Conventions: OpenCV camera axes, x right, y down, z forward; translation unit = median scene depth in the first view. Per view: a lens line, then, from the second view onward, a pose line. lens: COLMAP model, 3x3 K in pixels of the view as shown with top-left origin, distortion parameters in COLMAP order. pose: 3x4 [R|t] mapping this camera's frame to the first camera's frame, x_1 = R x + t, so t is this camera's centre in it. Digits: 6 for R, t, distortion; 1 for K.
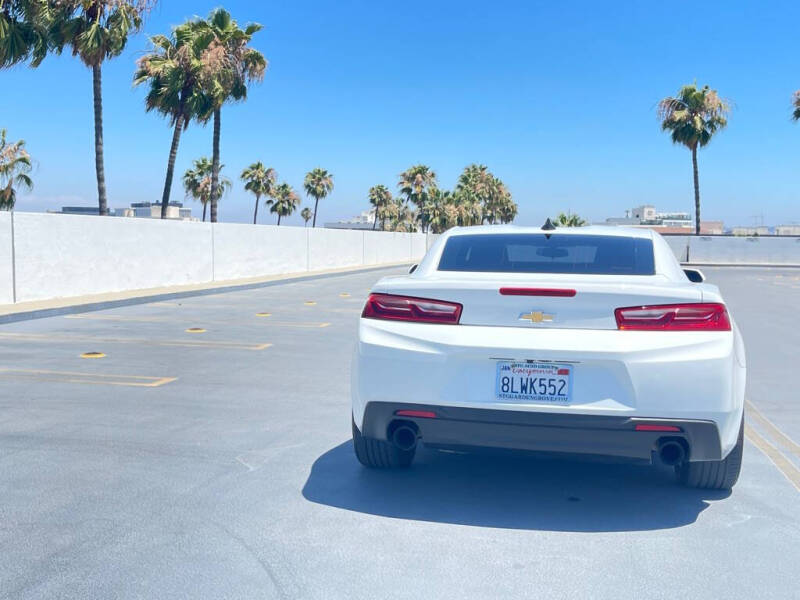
lens RADIAL K [[924.1, 0, 400.0], [0, 924.1, 300.0], [0, 0, 1]] dist [0.105780, -0.342975]
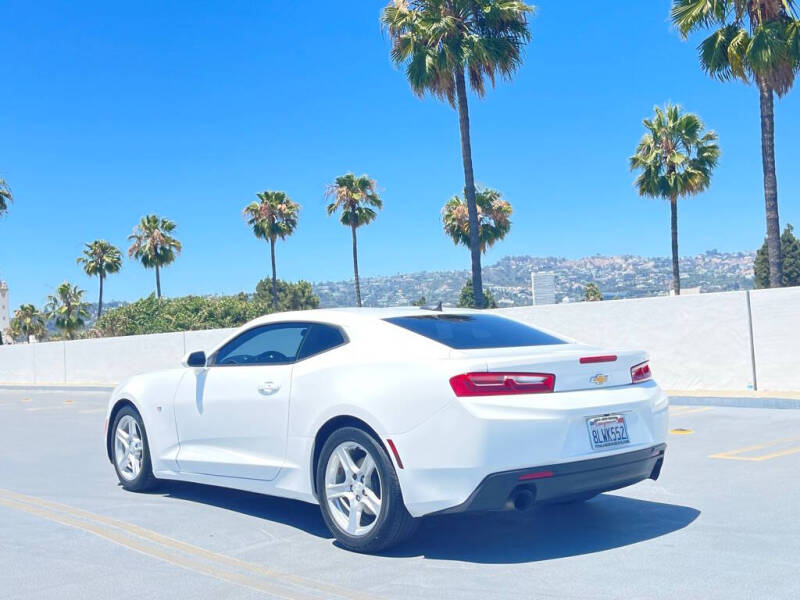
lens RADIAL K [[936.8, 0, 400.0], [0, 936.8, 300.0], [0, 0, 1]] dist [0.147633, -0.482444]
pose [[0.620041, -0.020464, 0.784302, -1.009472], [0.086937, 0.995296, -0.042761, -0.056543], [-0.779737, 0.094699, 0.618904, 0.415379]]
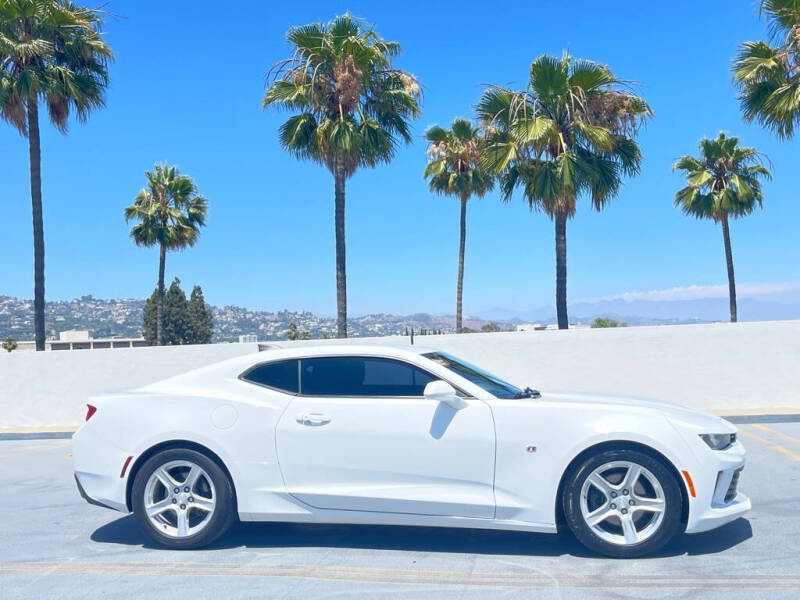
lens RADIAL K [[864.8, 0, 396.8], [0, 864.8, 301.3], [0, 0, 1]] dist [0.111144, -0.241550]
pose [[0.000312, 0.035845, 0.999357, -1.420372], [0.069185, 0.996962, -0.035781, -0.143697], [-0.997604, 0.069152, -0.002169, 1.566852]]
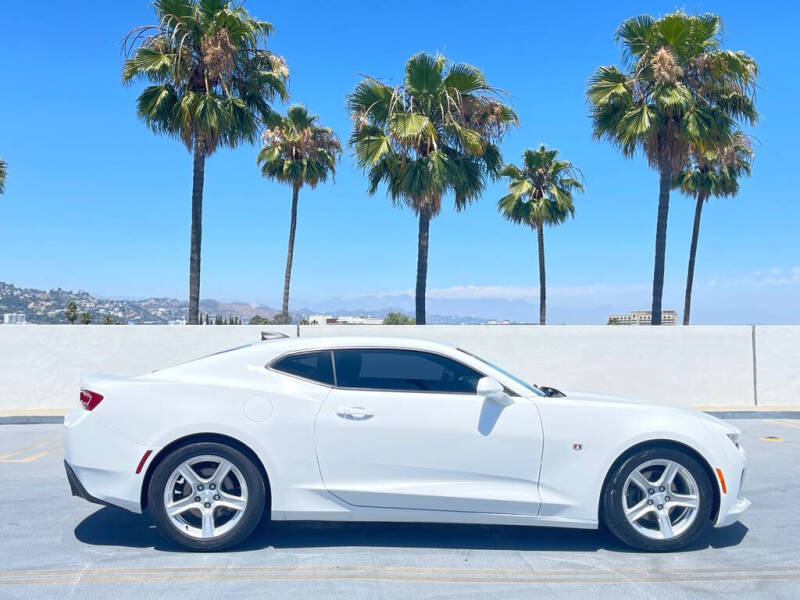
lens RADIAL K [[864.8, 0, 396.8], [0, 864.8, 301.3], [0, 0, 1]] dist [0.111144, -0.241550]
pose [[-0.242009, 0.018195, 0.970103, -1.331527], [0.024599, 0.999618, -0.012612, -0.168223], [-0.969962, 0.020812, -0.242364, 1.976392]]
